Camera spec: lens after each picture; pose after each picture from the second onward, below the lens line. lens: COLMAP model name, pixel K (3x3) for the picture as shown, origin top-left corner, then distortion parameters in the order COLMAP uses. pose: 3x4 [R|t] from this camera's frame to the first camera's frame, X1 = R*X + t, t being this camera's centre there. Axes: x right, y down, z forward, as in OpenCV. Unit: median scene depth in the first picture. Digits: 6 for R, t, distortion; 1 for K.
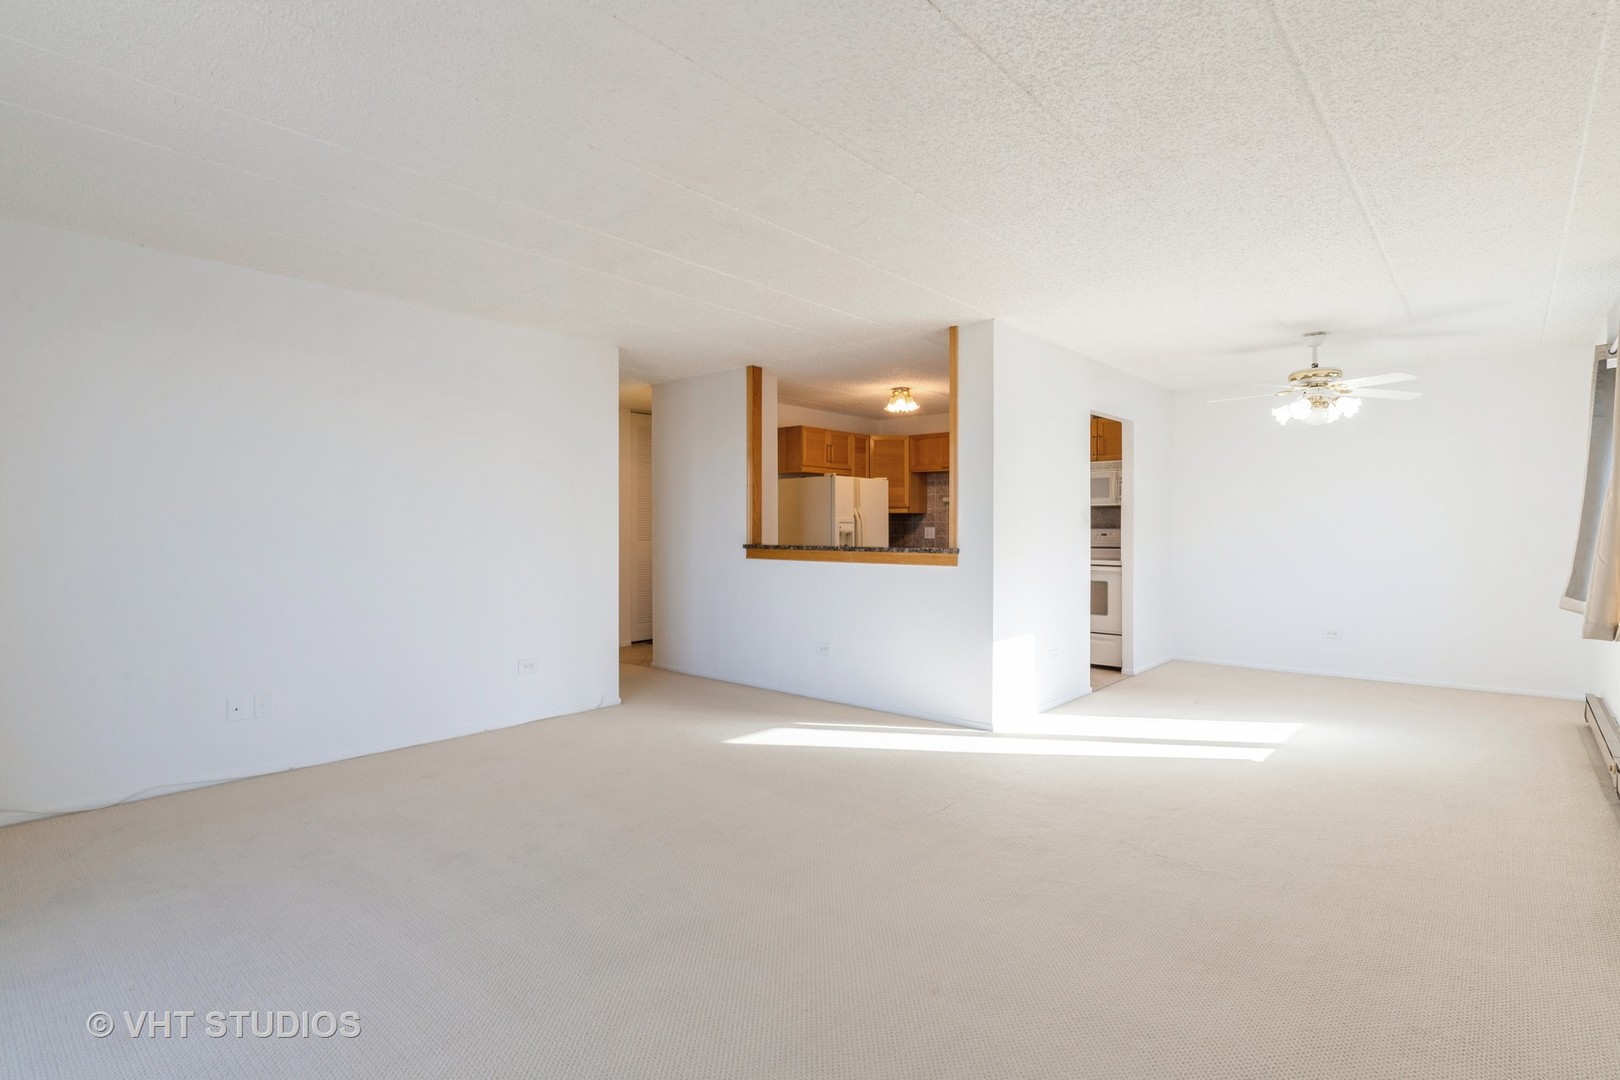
lens RADIAL K [[787.7, 0, 808.4], [0, 787.7, 539.5], [0, 0, 1]] dist [0.000794, 0.000009]
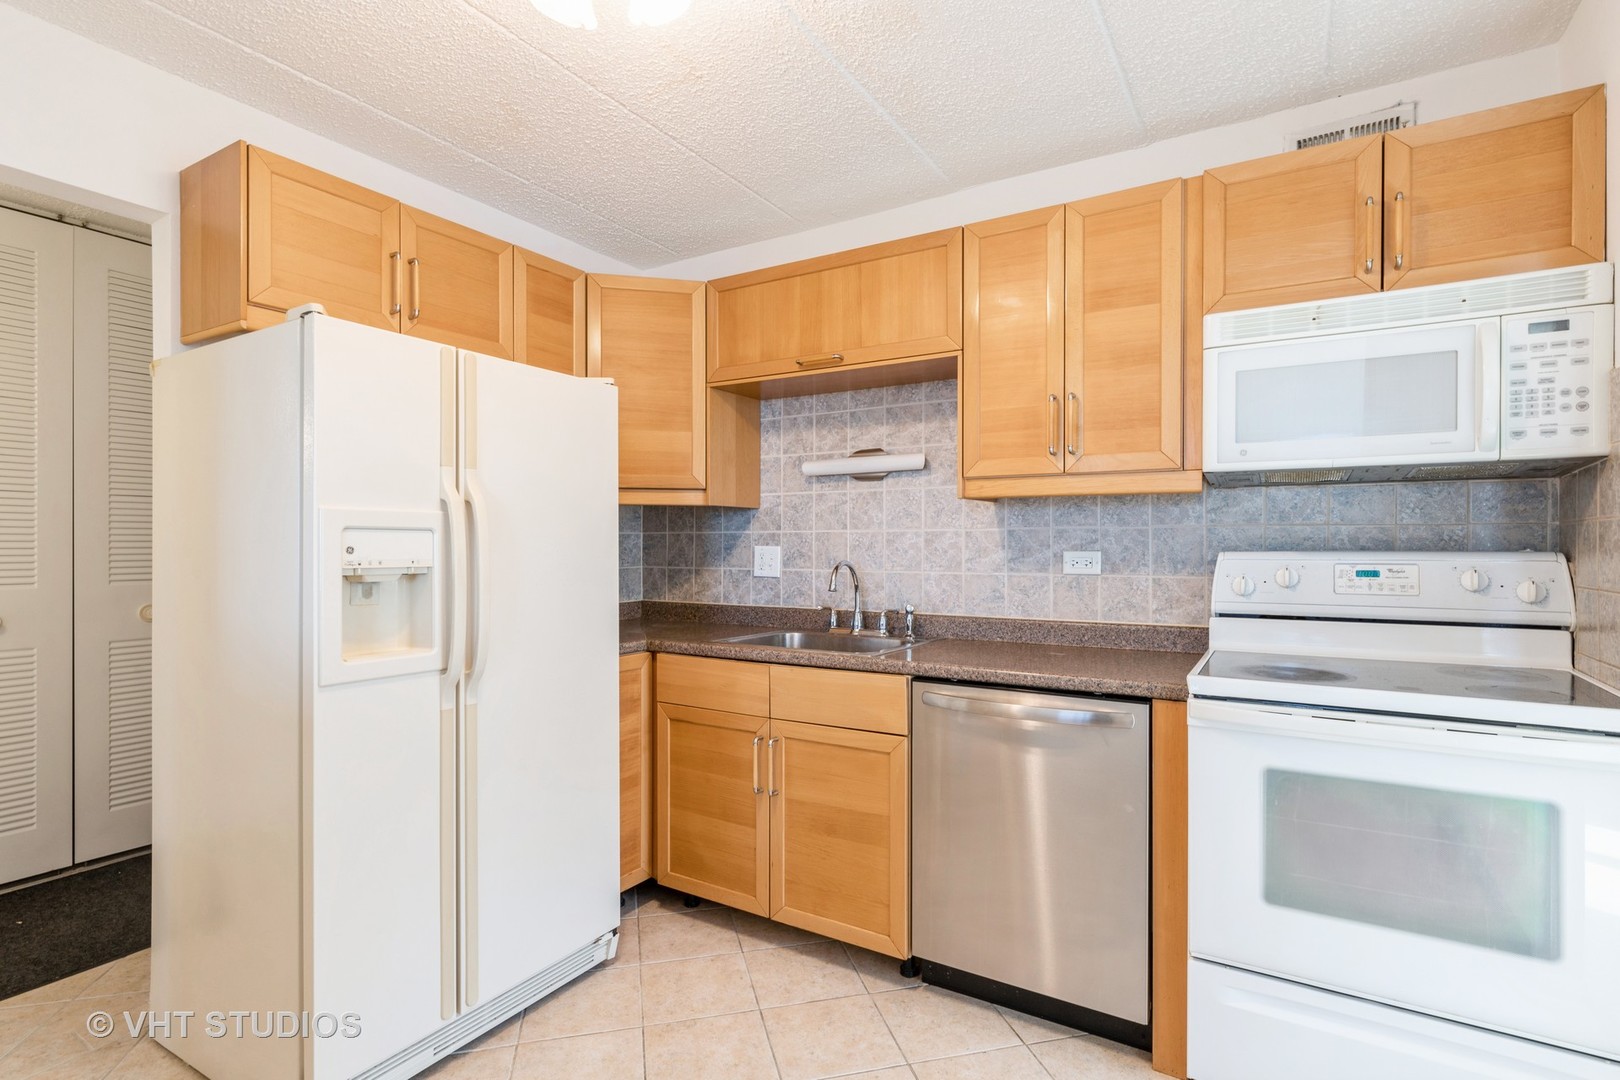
lens RADIAL K [[787.7, 0, 810.3], [0, 787.7, 543.2], [0, 0, 1]] dist [0.000794, 0.000009]
pose [[0.982832, -0.001297, 0.184500, 0.108732], [0.004094, 0.999882, -0.014778, -0.011626], [-0.184459, 0.015280, 0.982721, 0.653098]]
